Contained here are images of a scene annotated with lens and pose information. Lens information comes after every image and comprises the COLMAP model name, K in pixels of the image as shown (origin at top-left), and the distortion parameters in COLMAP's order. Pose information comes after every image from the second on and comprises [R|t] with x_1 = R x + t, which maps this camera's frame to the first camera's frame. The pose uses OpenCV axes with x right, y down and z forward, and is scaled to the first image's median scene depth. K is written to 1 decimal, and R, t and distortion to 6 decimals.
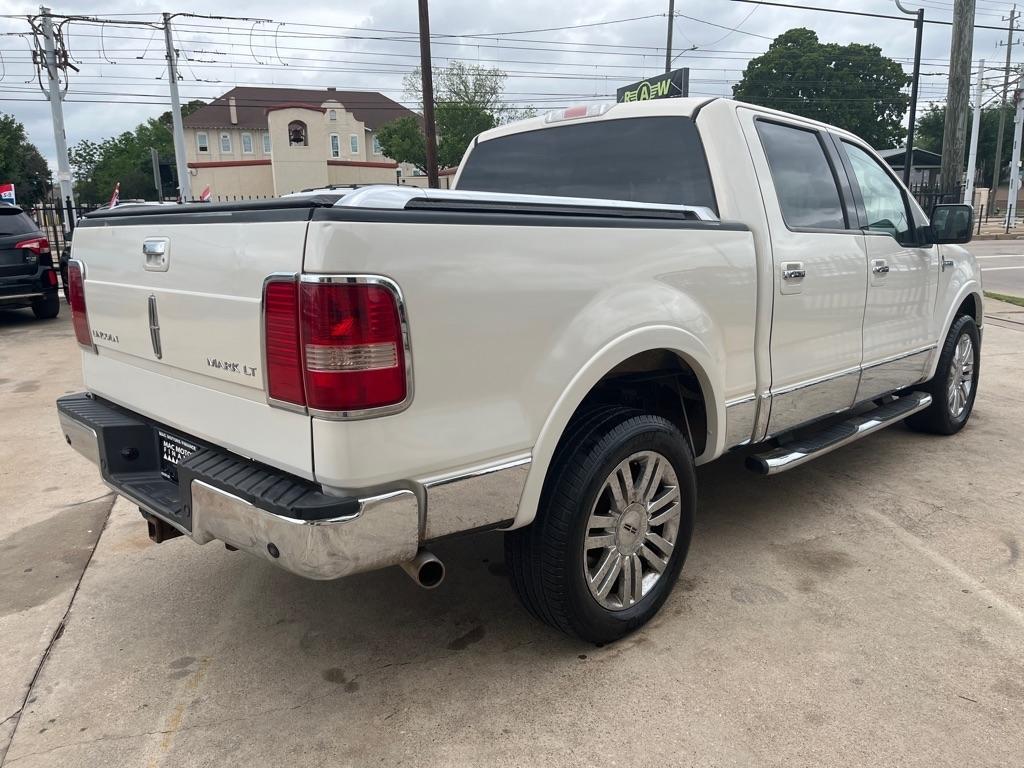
lens RADIAL K [[773.9, 0, 511.8], [0, 773.9, 385.3], [0, 0, 1]] dist [0.072178, -0.107417]
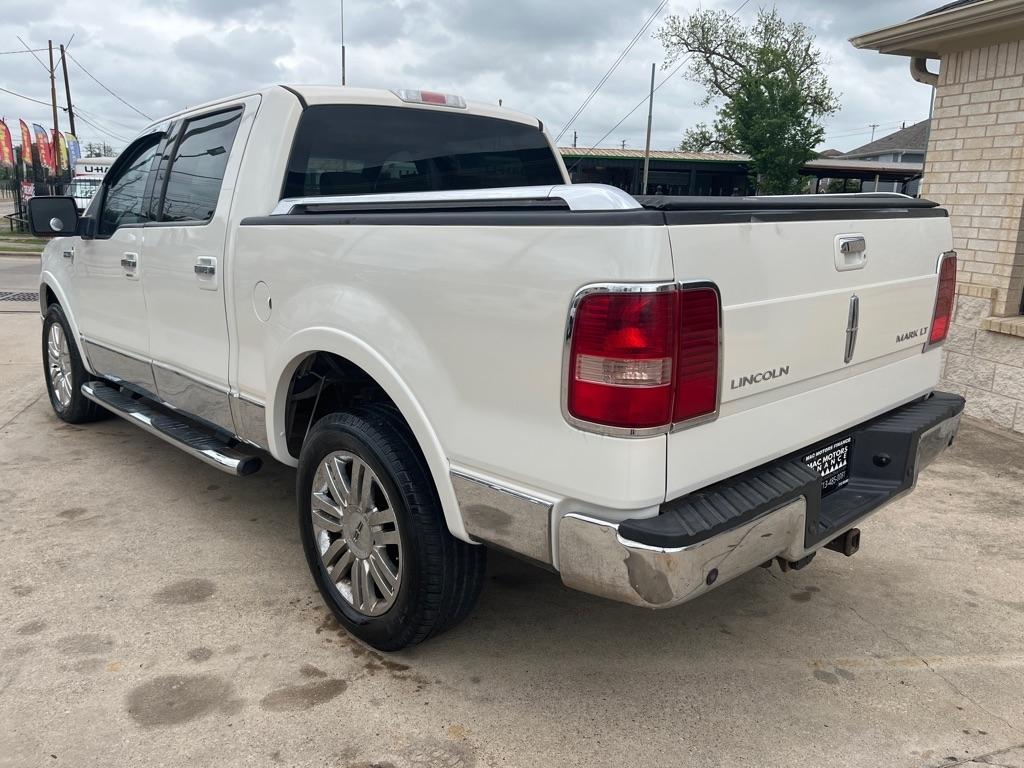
lens RADIAL K [[773.0, 0, 518.2], [0, 773.0, 385.9], [0, 0, 1]] dist [0.075440, -0.112462]
pose [[0.031493, -0.212966, 0.976552, -1.194006], [0.191035, 0.960307, 0.203262, -0.235845], [-0.981078, 0.180154, 0.070927, 1.142985]]
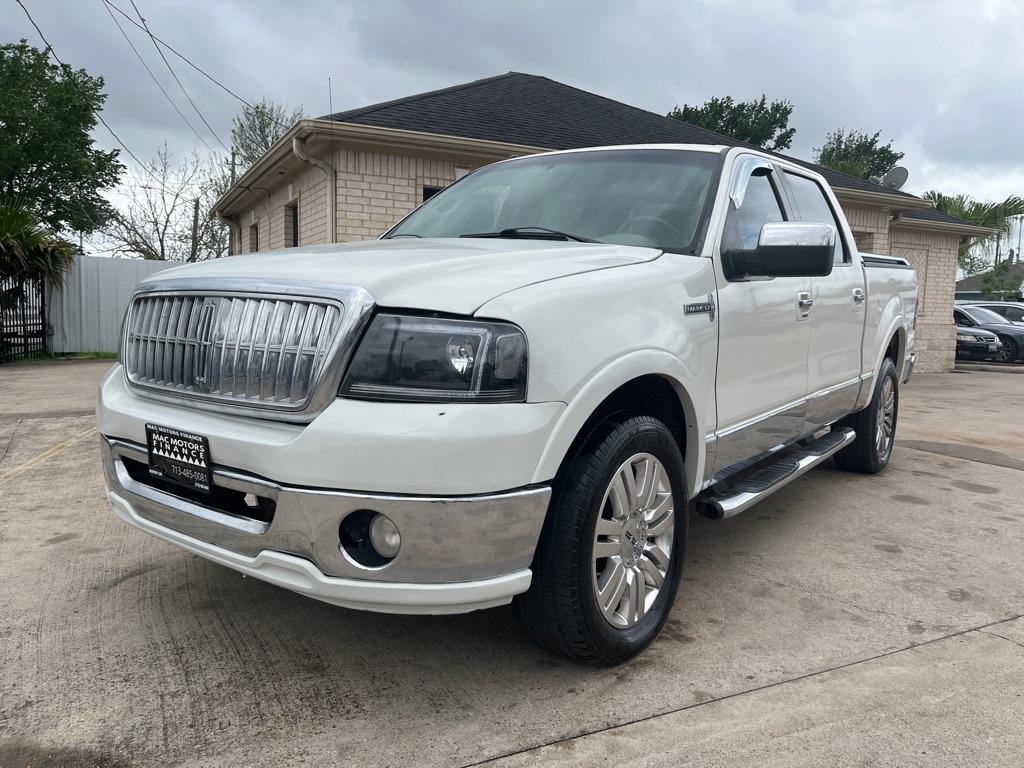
lens RADIAL K [[773.3, 0, 512.8], [0, 773.3, 388.2], [0, 0, 1]] dist [0.074617, -0.110190]
pose [[-0.989690, 0.005121, -0.143136, 0.809557], [-0.041605, 0.945989, 0.321517, -0.554855], [0.137052, 0.324157, -0.936023, 3.045320]]
